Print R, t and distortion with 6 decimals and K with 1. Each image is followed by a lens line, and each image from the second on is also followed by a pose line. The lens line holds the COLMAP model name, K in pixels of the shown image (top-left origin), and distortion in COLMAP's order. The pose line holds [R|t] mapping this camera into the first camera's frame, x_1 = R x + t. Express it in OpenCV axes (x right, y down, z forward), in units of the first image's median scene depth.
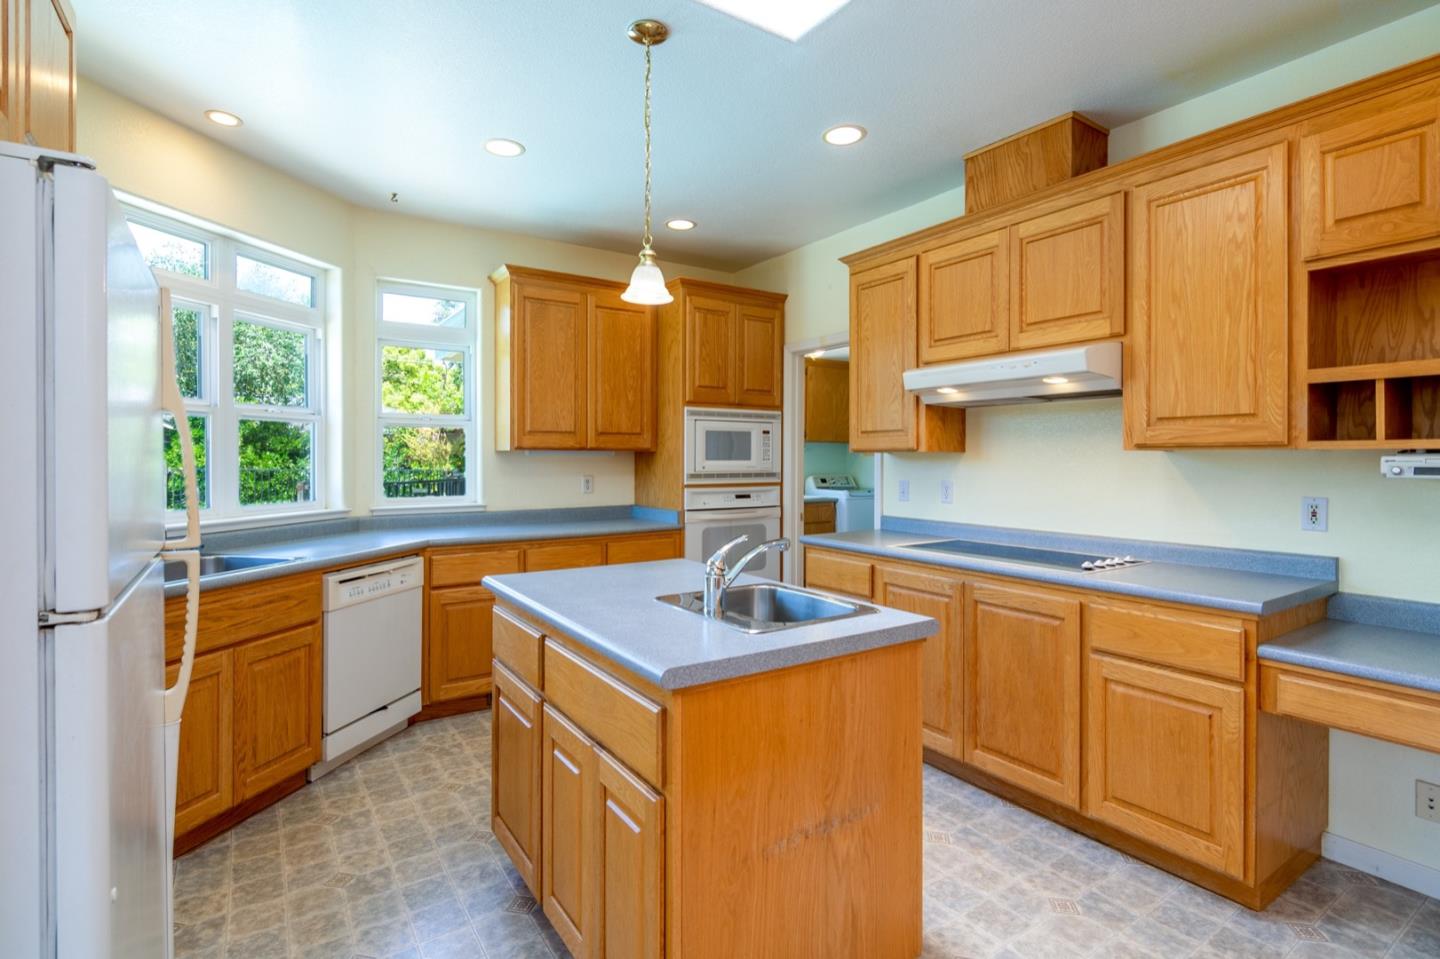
lens RADIAL K [[679.3, 0, 718.2], [0, 679.3, 461.5], [0, 0, 1]] dist [0.001219, -0.000272]
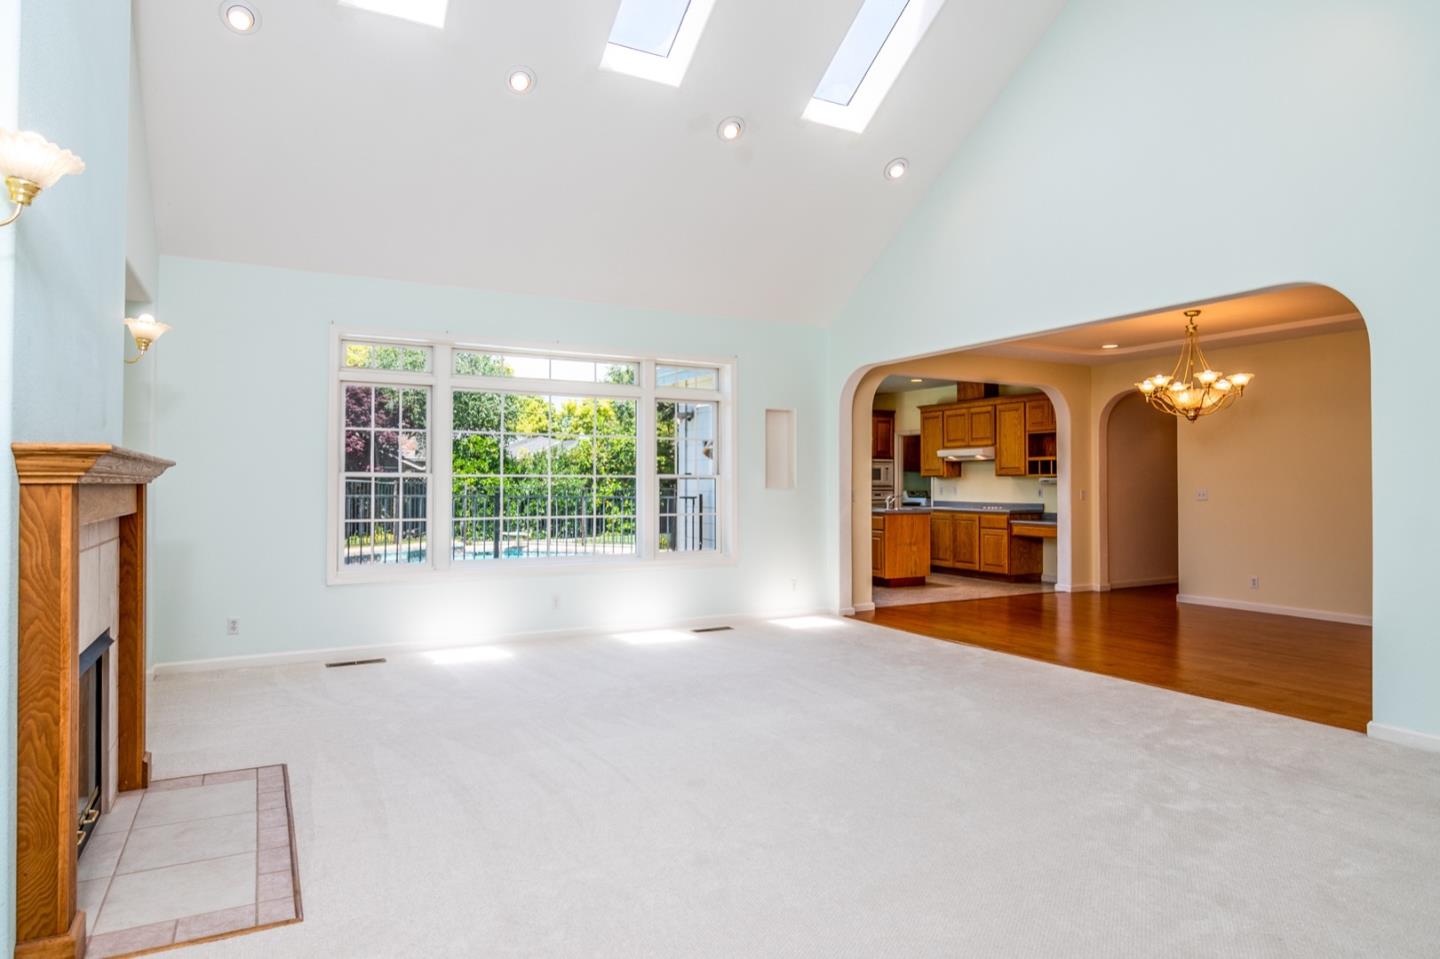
lens RADIAL K [[699.7, 0, 712.9], [0, 699.7, 468.9], [0, 0, 1]] dist [-0.020319, 0.000062]
pose [[0.991777, -0.001144, -0.127973, -0.326482], [-0.001851, 0.999727, -0.023282, 0.024502], [0.127965, 0.023328, 0.991504, -2.229984]]
